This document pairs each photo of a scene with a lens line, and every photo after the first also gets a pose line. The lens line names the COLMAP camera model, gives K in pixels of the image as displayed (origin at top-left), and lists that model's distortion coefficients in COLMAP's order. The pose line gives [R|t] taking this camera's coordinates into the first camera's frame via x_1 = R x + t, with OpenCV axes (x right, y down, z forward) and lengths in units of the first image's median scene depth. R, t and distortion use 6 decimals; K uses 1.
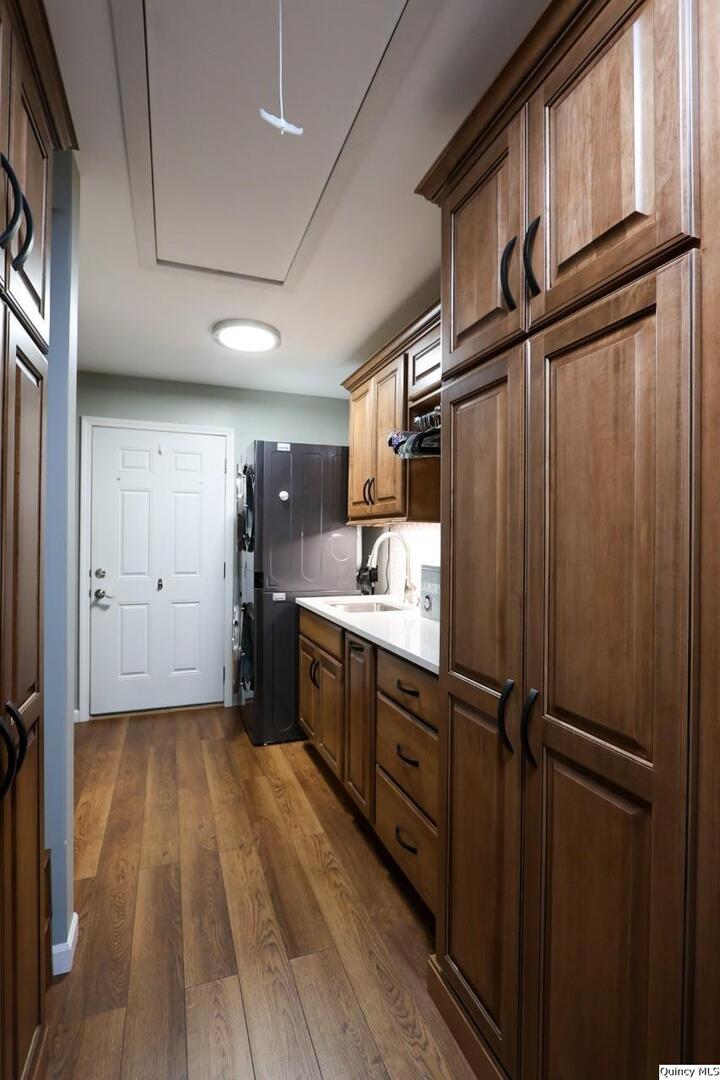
lens RADIAL K [[500.0, 0, 353.0], [0, 500.0, 537.0], [0, 0, 1]] dist [-0.003737, -0.000030]
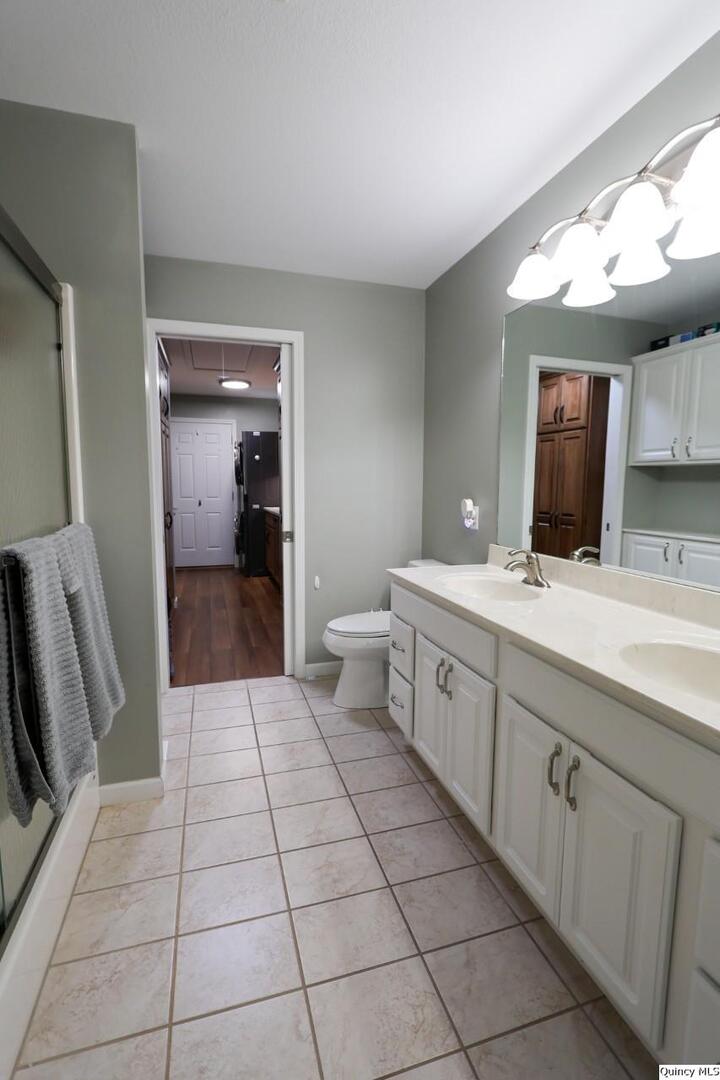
lens RADIAL K [[500.0, 0, 353.0], [0, 500.0, 537.0], [0, 0, 1]] dist [-0.003737, -0.000030]
pose [[0.997332, 0.009787, -0.072338, 0.405851], [-0.001797, 0.993962, 0.109709, 0.015484], [0.072975, -0.109286, 0.991328, -1.043504]]
